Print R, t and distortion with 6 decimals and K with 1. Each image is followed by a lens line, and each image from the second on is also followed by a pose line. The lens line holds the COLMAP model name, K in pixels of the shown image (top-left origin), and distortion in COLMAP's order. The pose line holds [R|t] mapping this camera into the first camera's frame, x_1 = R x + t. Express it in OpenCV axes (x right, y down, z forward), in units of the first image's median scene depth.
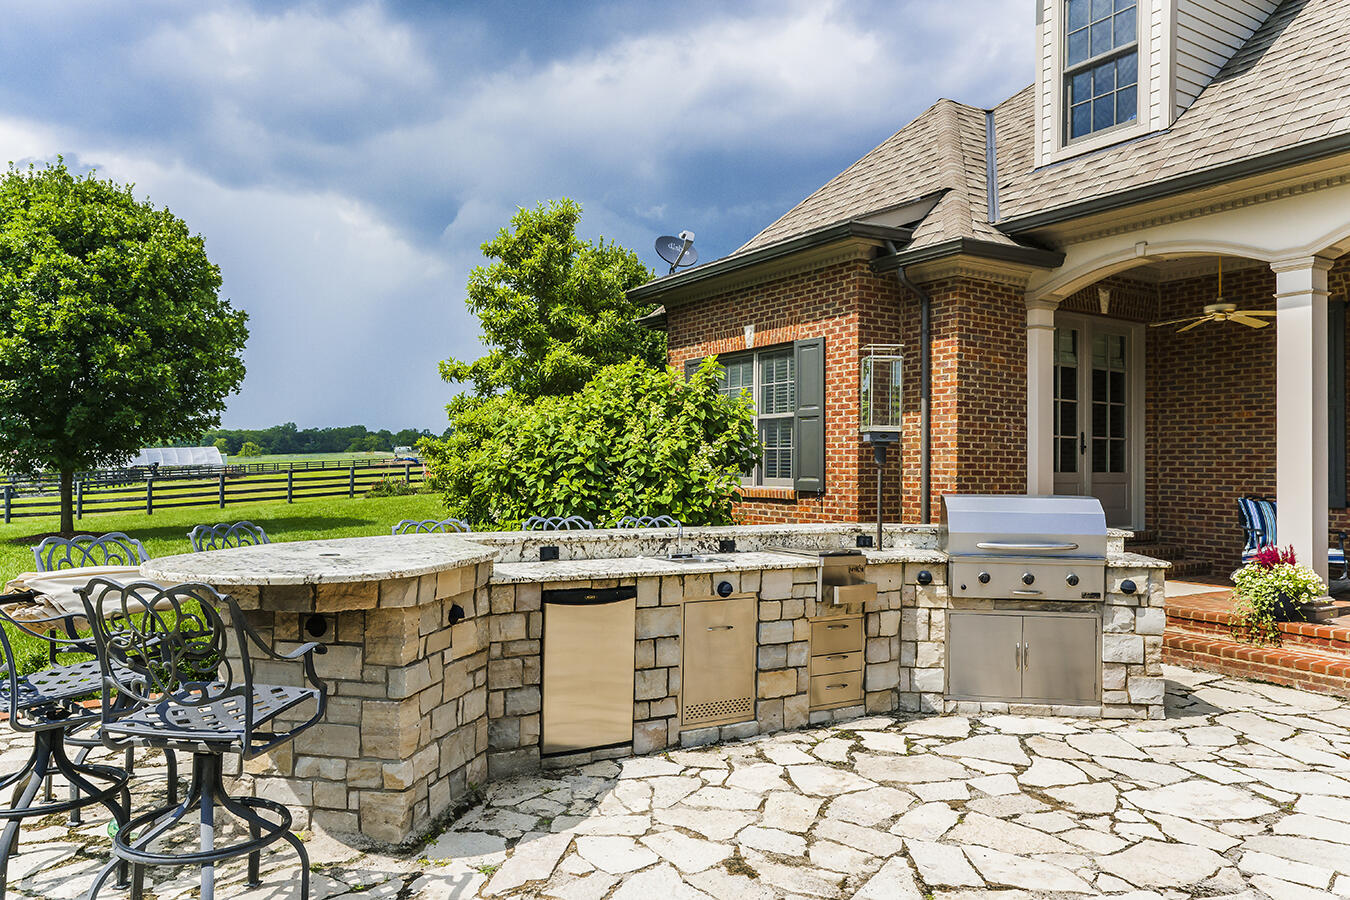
lens RADIAL K [[960.2, 0, 674.5], [0, 960.2, 442.6], [0, 0, 1]] dist [0.014405, 0.005734]
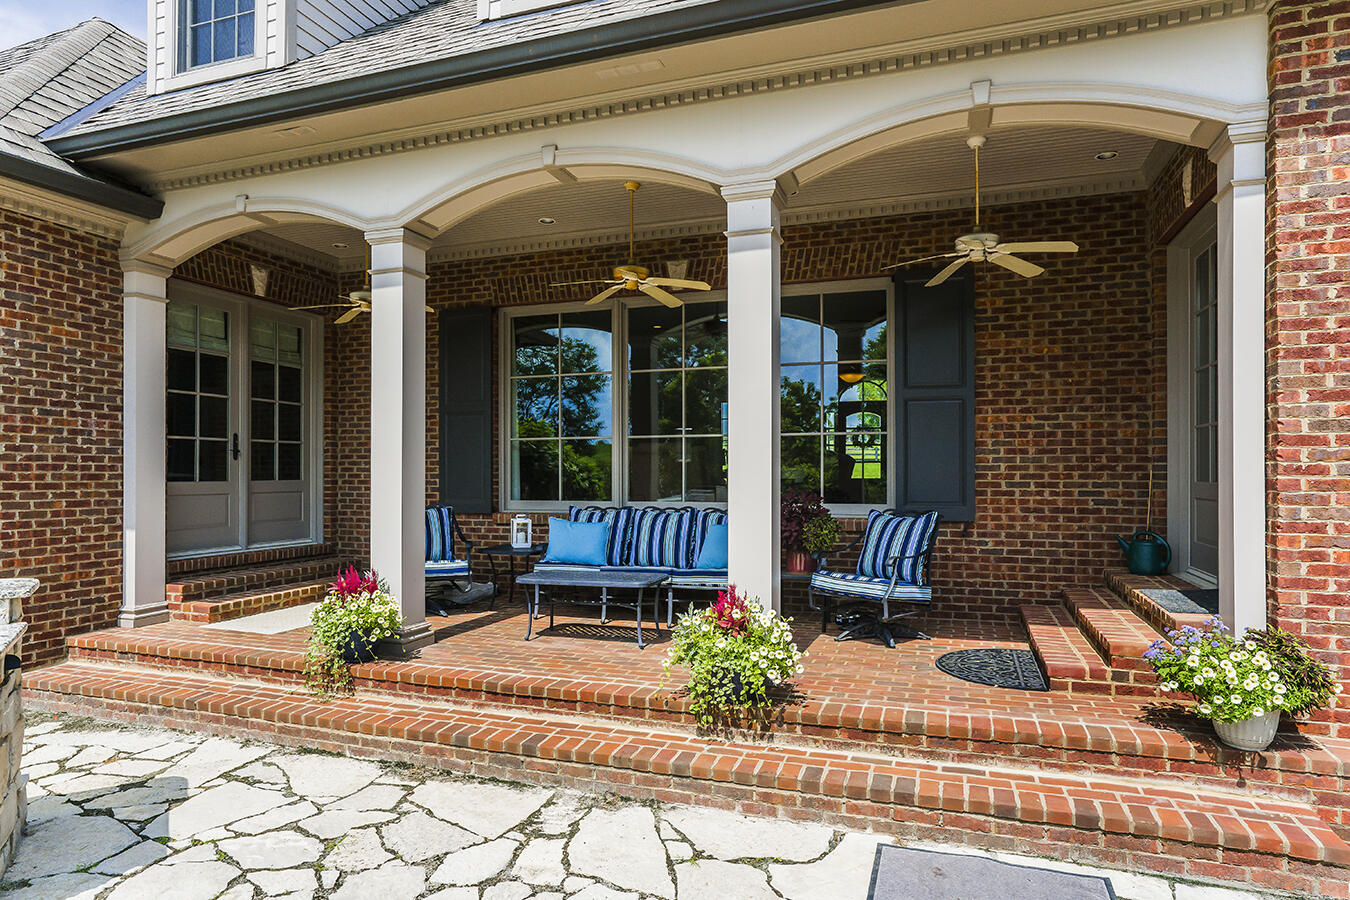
lens RADIAL K [[781.8, 0, 677.5], [0, 781.8, 456.4], [0, 0, 1]] dist [-0.002799, 0.000042]
pose [[0.783952, 0.000450, 0.620821, 0.328010], [-0.006228, 0.999955, 0.007140, 0.002033], [-0.620790, -0.009464, 0.783919, 0.238622]]
